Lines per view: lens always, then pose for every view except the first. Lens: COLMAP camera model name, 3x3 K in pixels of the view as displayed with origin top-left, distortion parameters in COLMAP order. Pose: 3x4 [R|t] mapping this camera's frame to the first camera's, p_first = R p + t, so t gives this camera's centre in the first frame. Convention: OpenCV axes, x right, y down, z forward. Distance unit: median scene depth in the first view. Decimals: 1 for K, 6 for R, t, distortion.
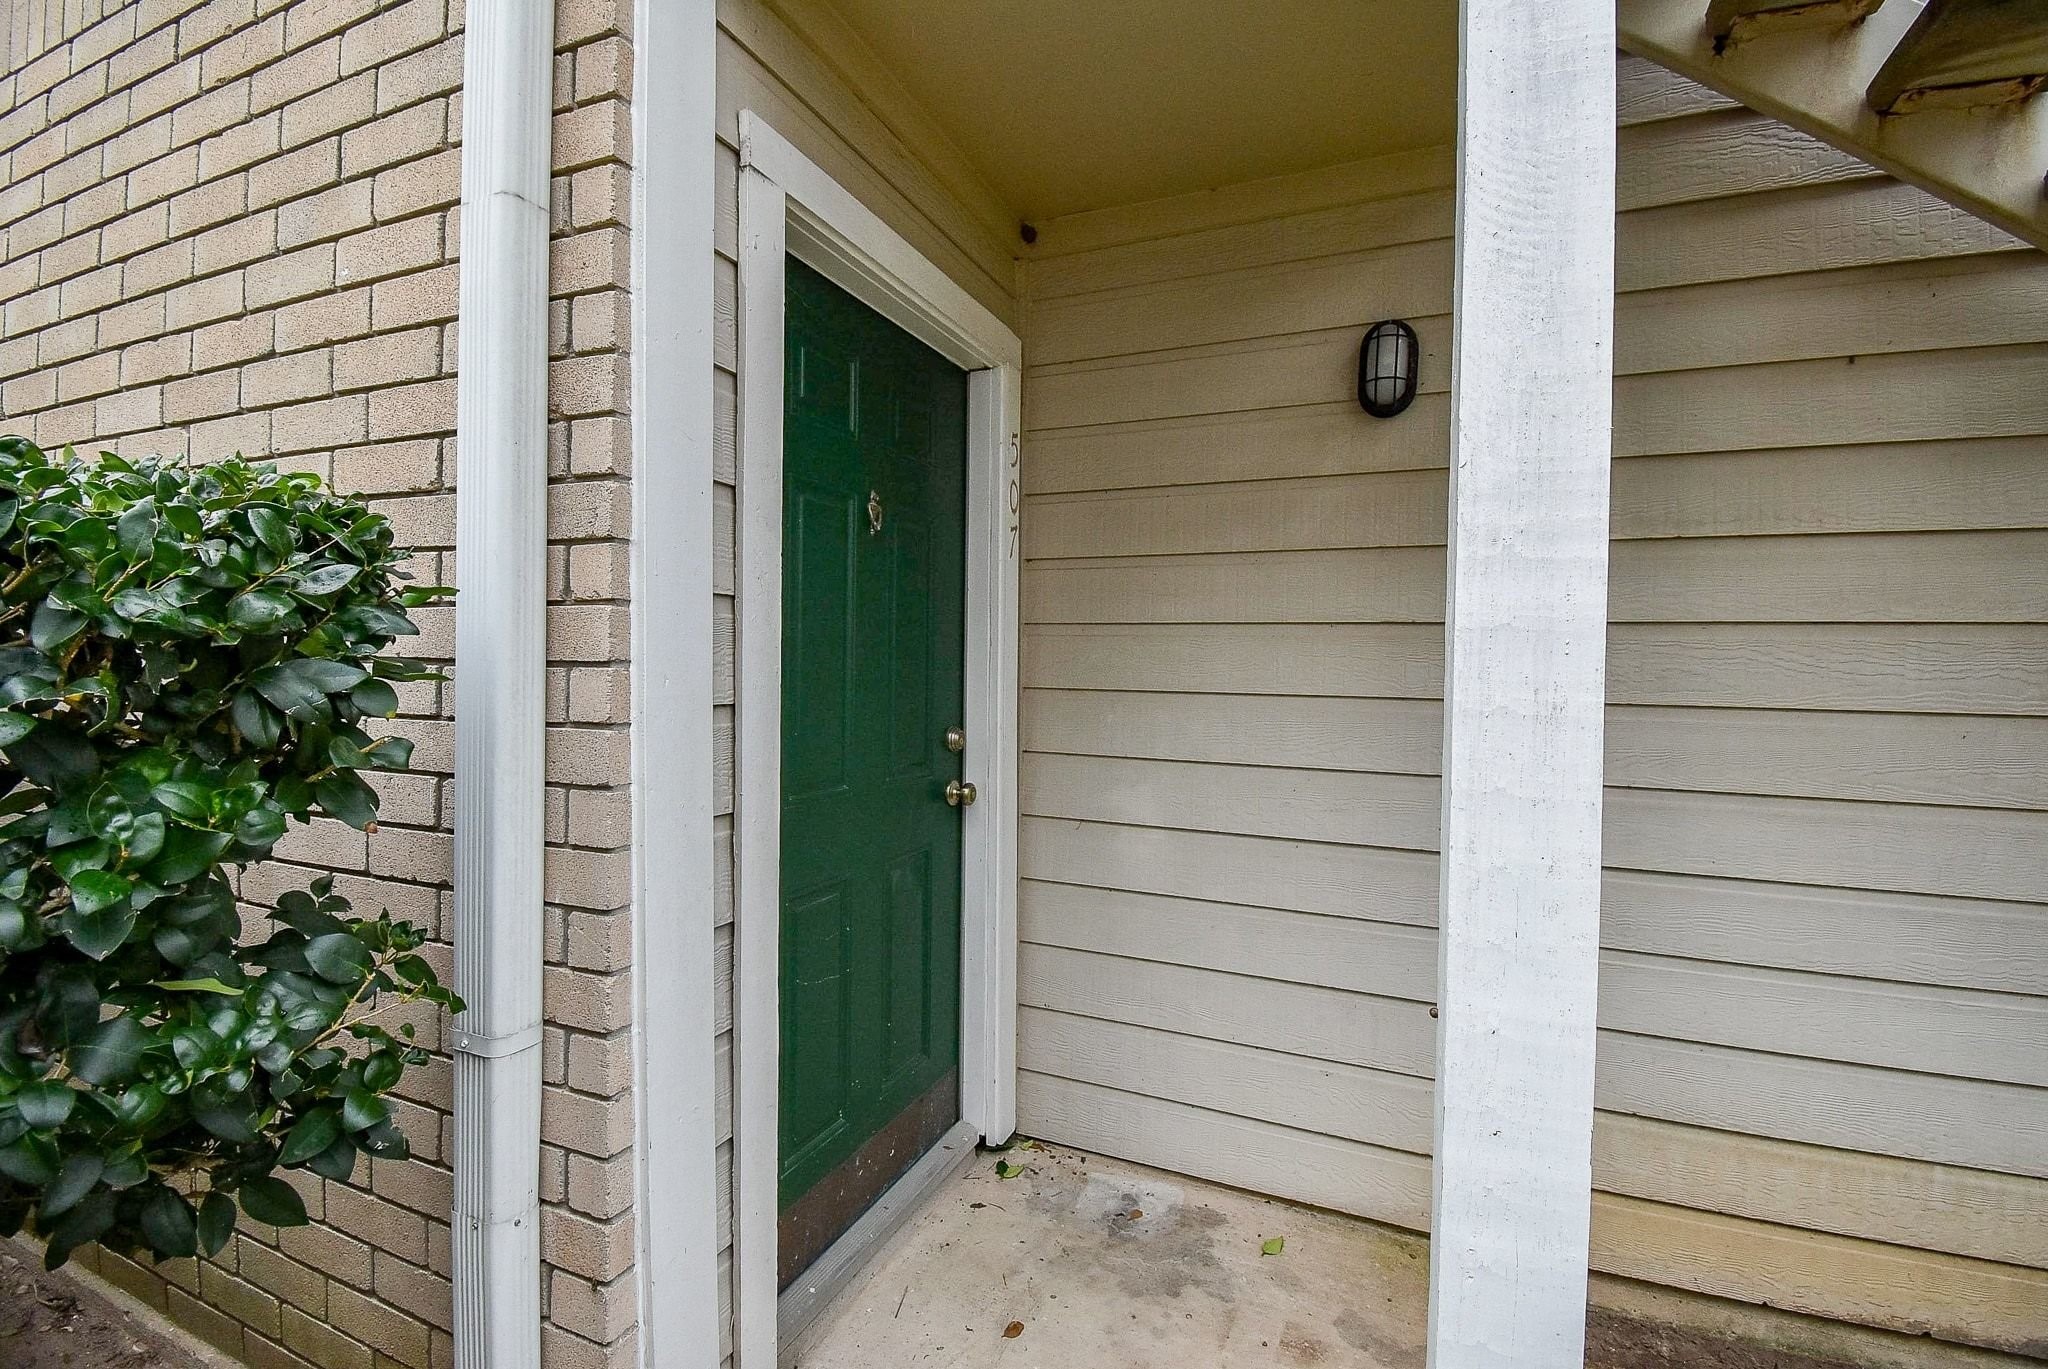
lens RADIAL K [[916.8, 0, 1027.8], [0, 916.8, 680.7], [0, 0, 1]] dist [0.014808, -0.022428]
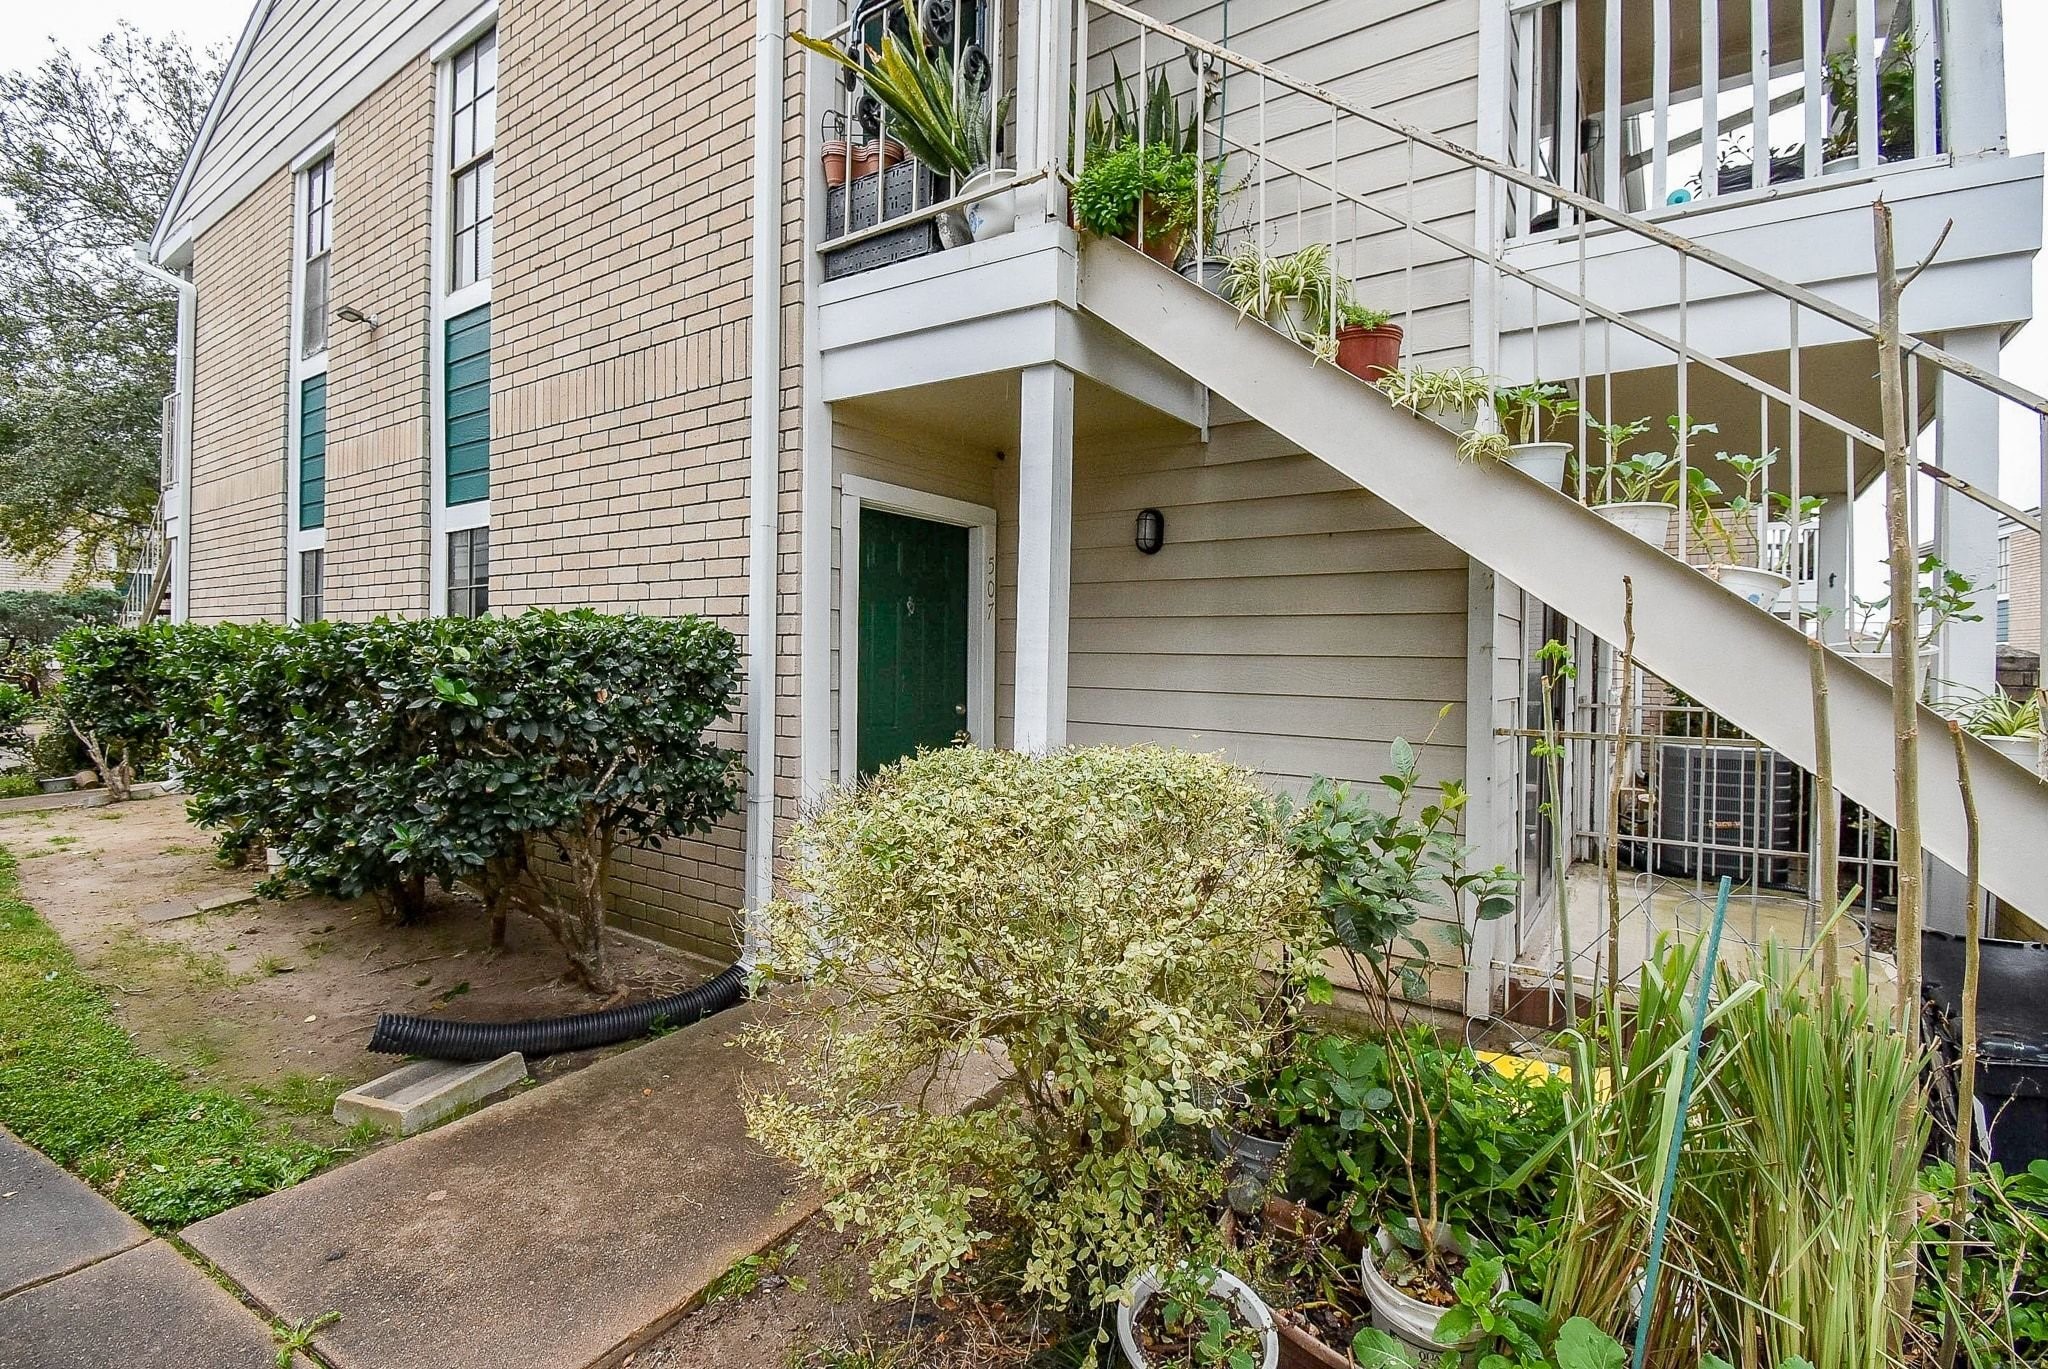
lens RADIAL K [[934.1, 0, 1055.0], [0, 934.1, 672.4], [0, 0, 1]] dist [0.000849, -0.000082]
pose [[0.982187, 0.002149, -0.187891, 0.972929], [-0.003071, 0.999985, -0.004615, -0.017452], [0.187879, 0.005110, 0.982179, -1.878905]]
